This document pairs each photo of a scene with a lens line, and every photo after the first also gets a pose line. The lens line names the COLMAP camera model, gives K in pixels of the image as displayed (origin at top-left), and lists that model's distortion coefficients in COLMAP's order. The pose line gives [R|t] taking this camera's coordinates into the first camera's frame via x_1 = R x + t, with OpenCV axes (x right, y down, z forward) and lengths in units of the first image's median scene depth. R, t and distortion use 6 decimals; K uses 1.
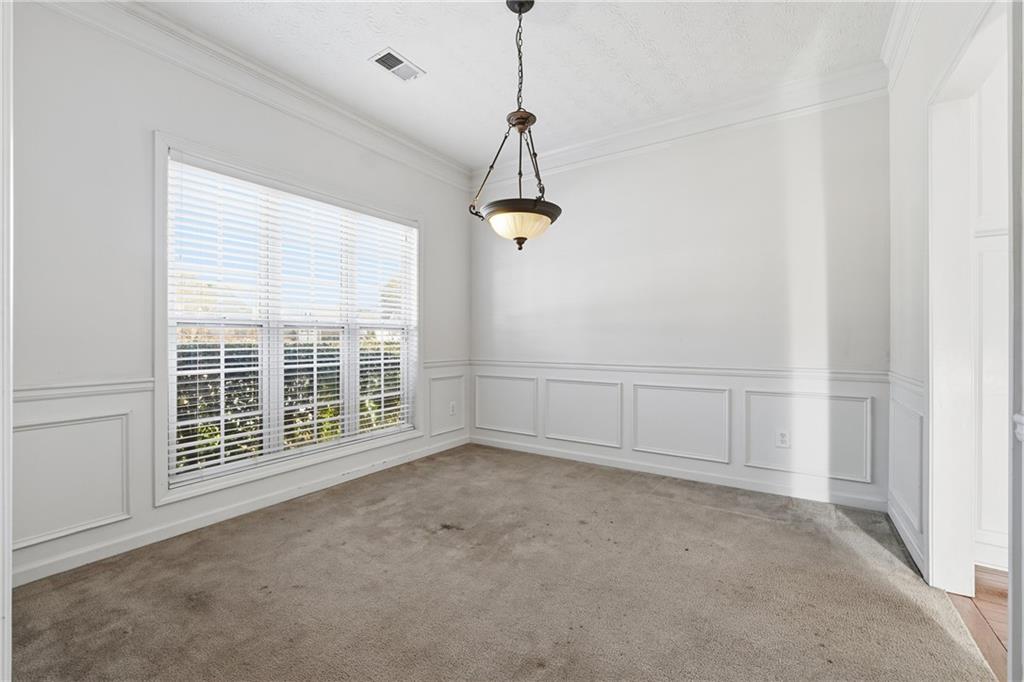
lens RADIAL K [[437.8, 0, 509.5], [0, 437.8, 341.5], [0, 0, 1]] dist [-0.007402, 0.000587]
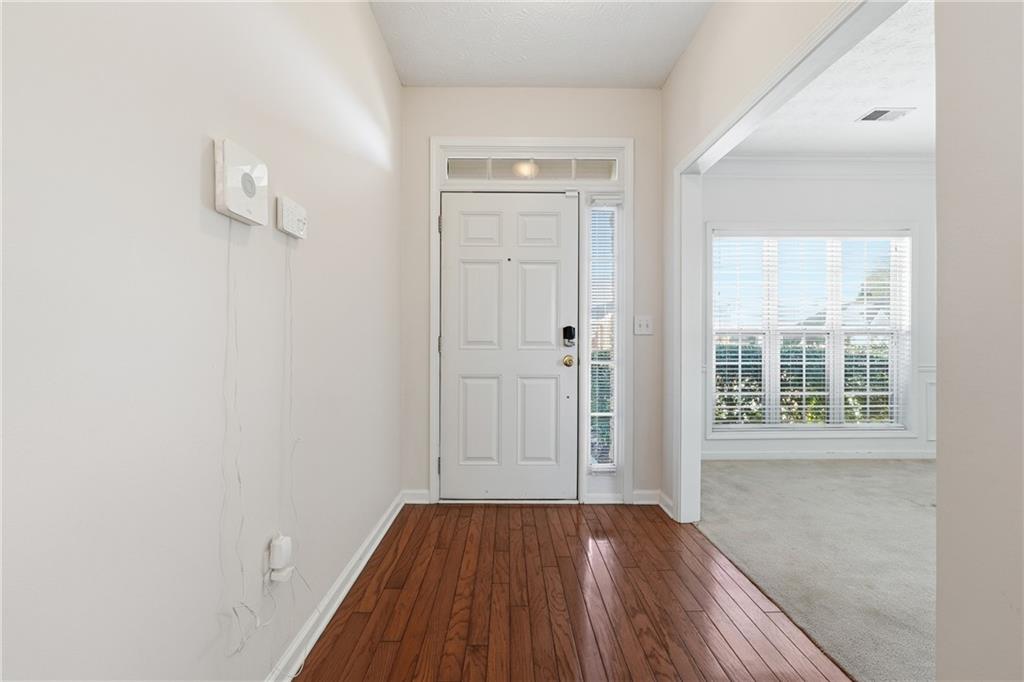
lens RADIAL K [[437.8, 0, 506.4], [0, 437.8, 336.2], [0, 0, 1]] dist [-0.007402, 0.000587]
pose [[0.564066, -0.001446, -0.825728, 0.119890], [-0.007484, 0.999948, -0.006863, -0.009460], [0.825695, 0.010051, 0.564027, -0.437146]]
